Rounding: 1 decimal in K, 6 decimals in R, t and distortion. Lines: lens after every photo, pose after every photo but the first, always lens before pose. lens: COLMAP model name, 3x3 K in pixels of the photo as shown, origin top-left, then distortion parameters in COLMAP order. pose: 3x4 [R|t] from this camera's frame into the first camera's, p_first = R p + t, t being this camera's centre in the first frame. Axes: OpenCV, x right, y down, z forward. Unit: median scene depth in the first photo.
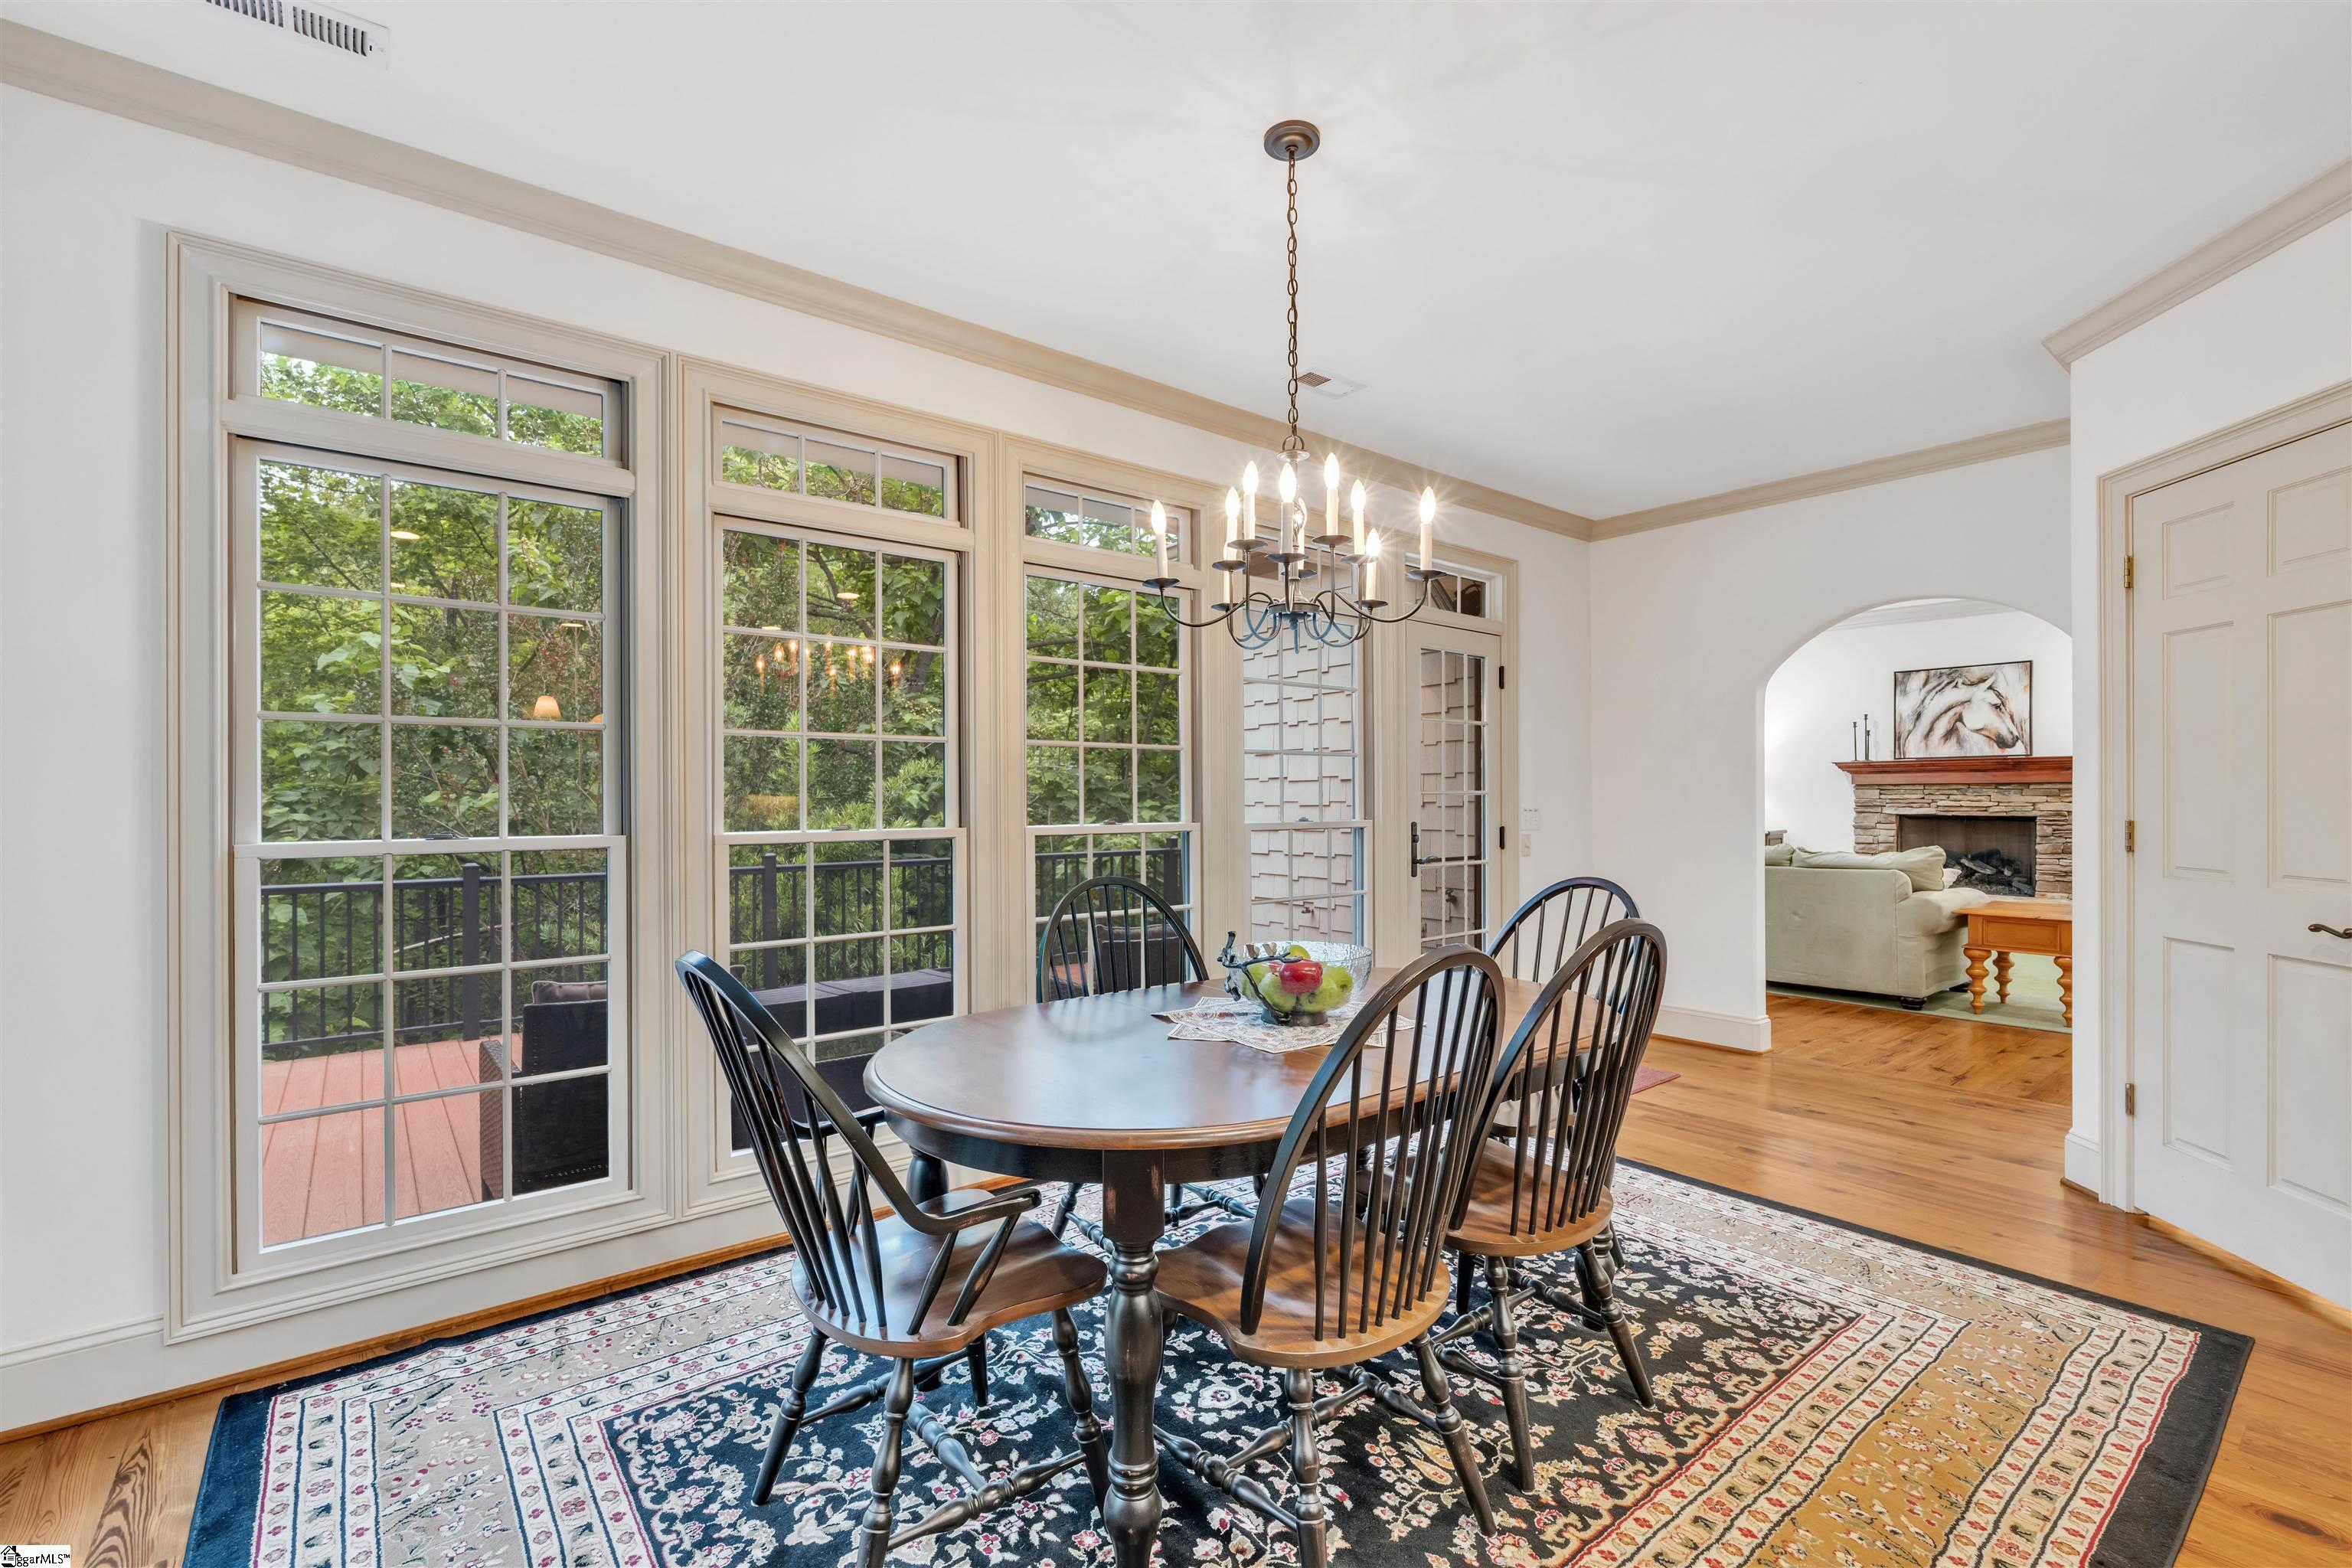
lens RADIAL K [[1031.7, 0, 1186.4], [0, 1031.7, 797.3], [0, 0, 1]] dist [-0.010398, 0.002160]
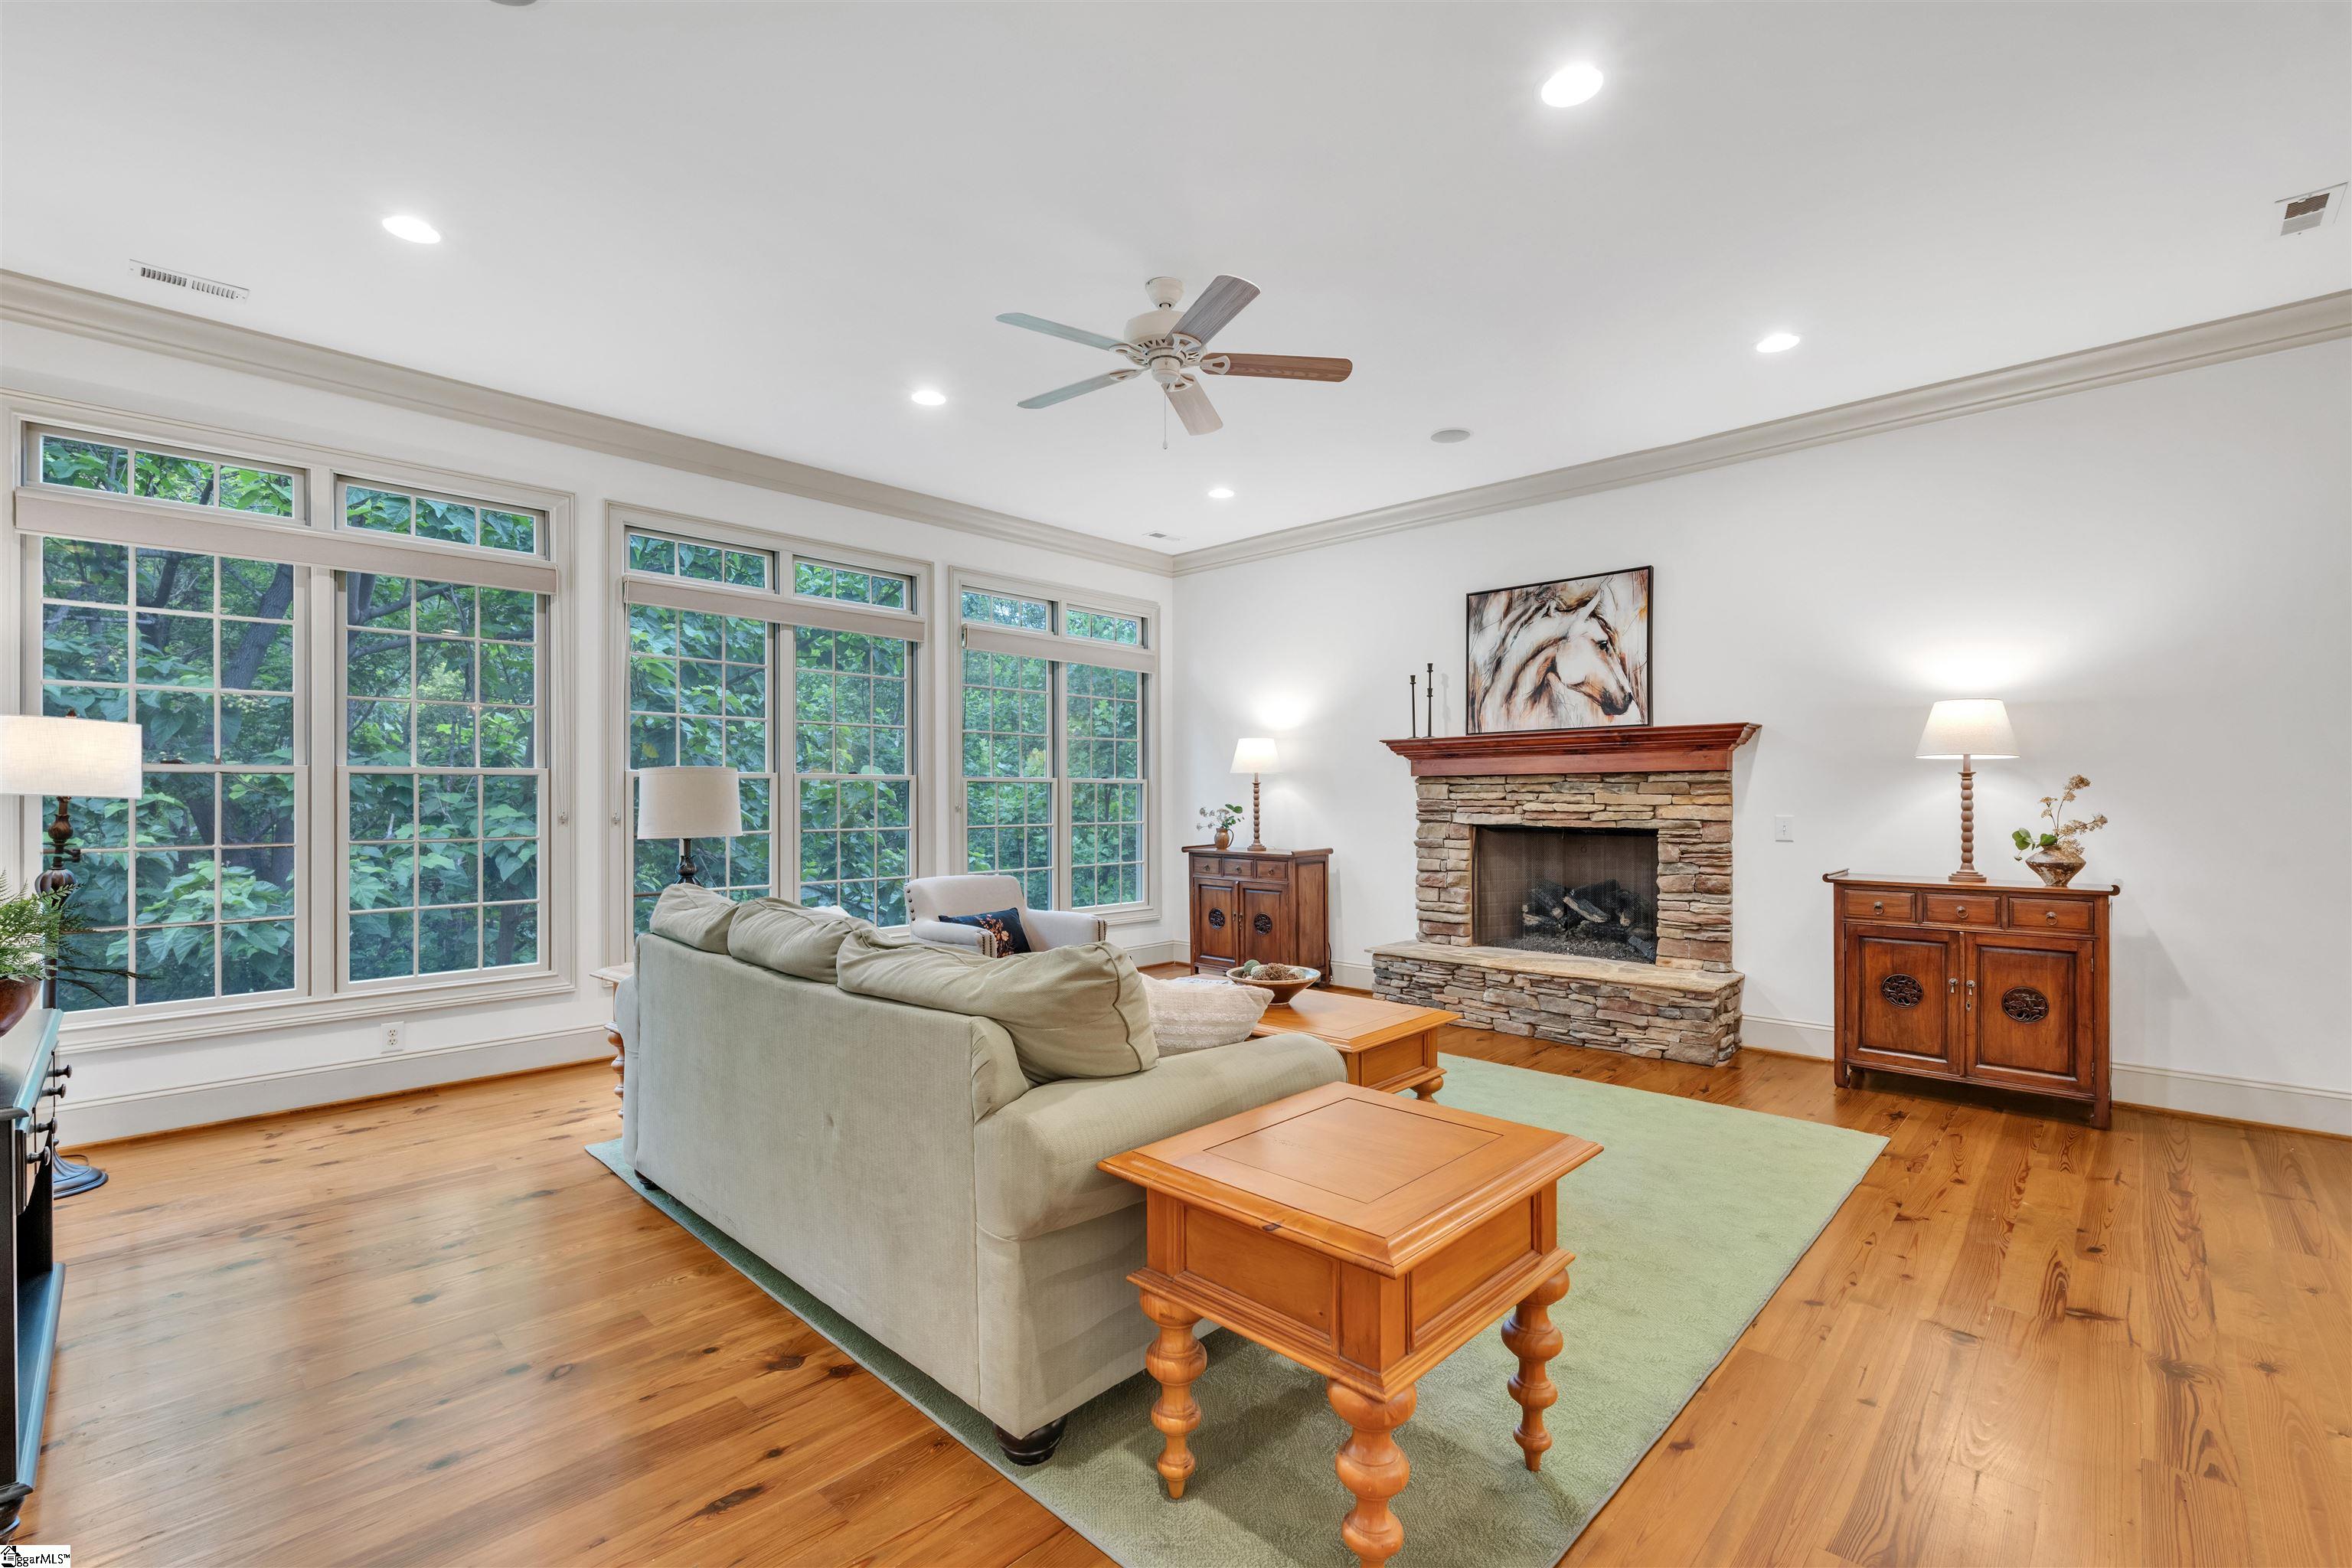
lens RADIAL K [[1031.7, 0, 1190.3], [0, 1031.7, 791.5], [0, 0, 1]] dist [-0.010398, 0.002160]
pose [[0.988702, 0.000751, 0.149890, 0.447843], [0.000842, 0.999944, -0.010560, 0.003240], [-0.149890, 0.010567, 0.988646, 0.427997]]
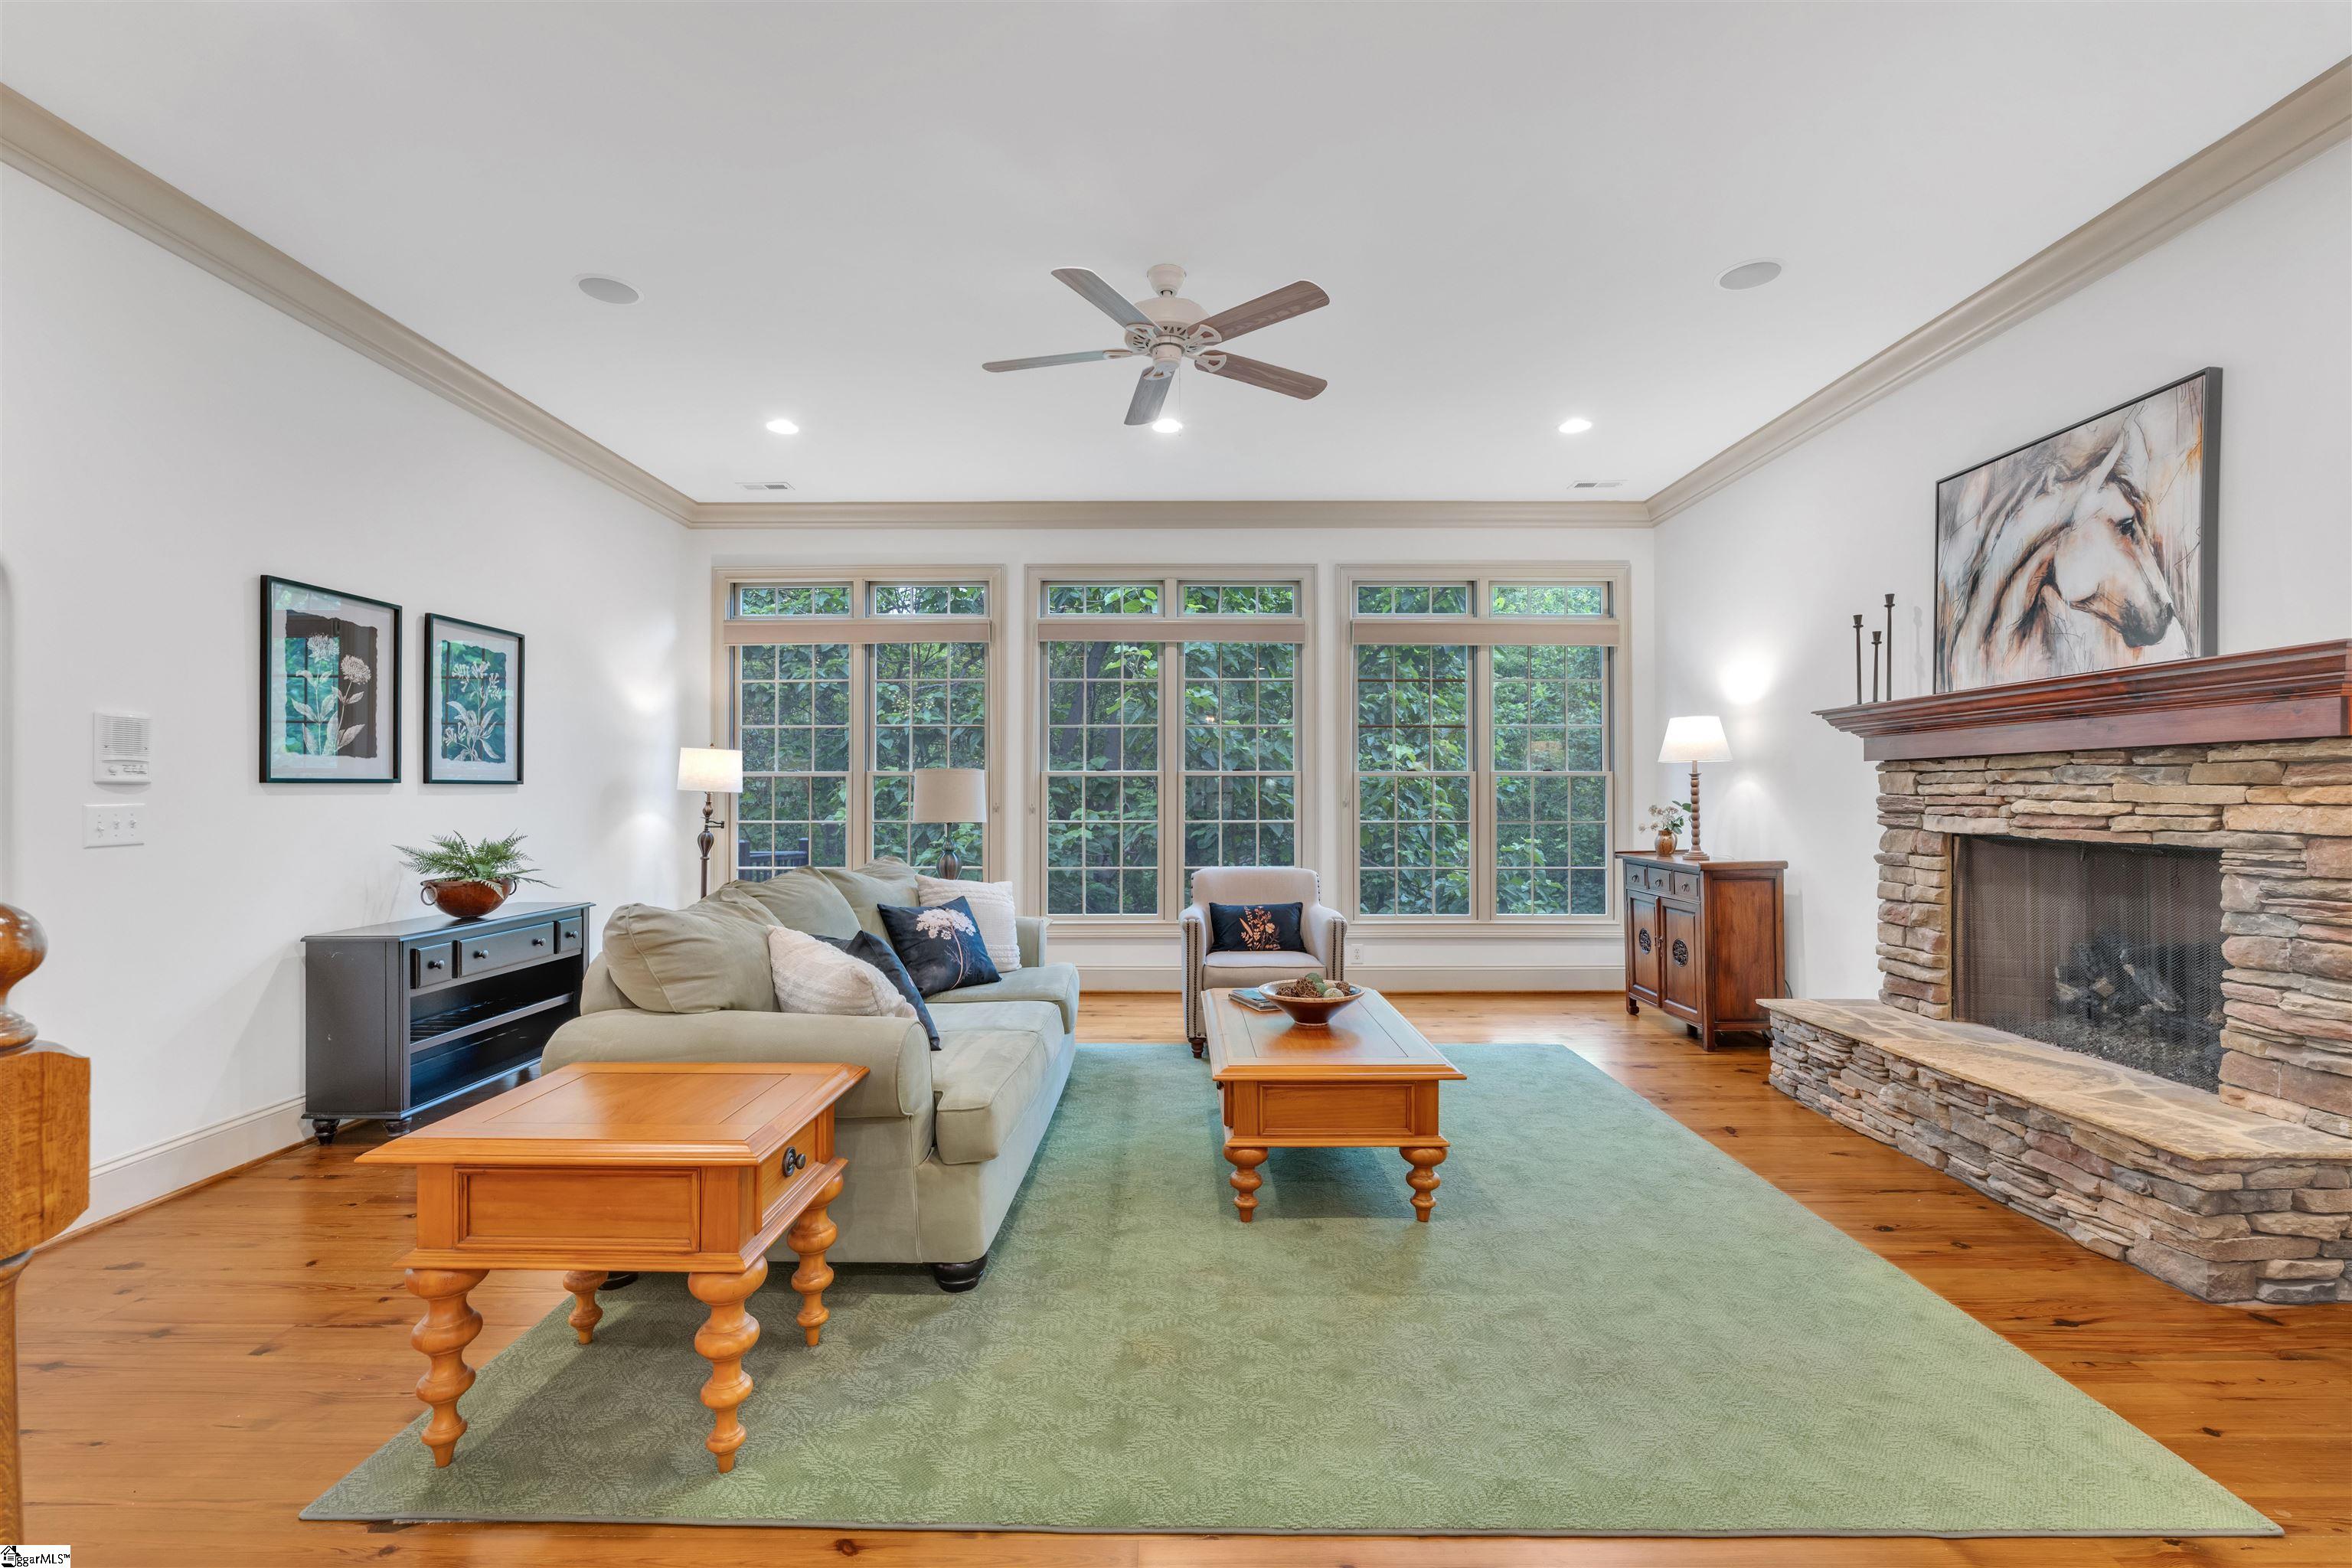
lens RADIAL K [[1031.7, 0, 1168.7], [0, 1031.7, 782.1], [0, 0, 1]] dist [-0.010398, 0.002160]
pose [[0.780260, -0.007446, -0.625411, 0.731719], [-0.003205, 0.999868, -0.015902, 0.004067], [0.625447, 0.014412, 0.780133, 0.514209]]
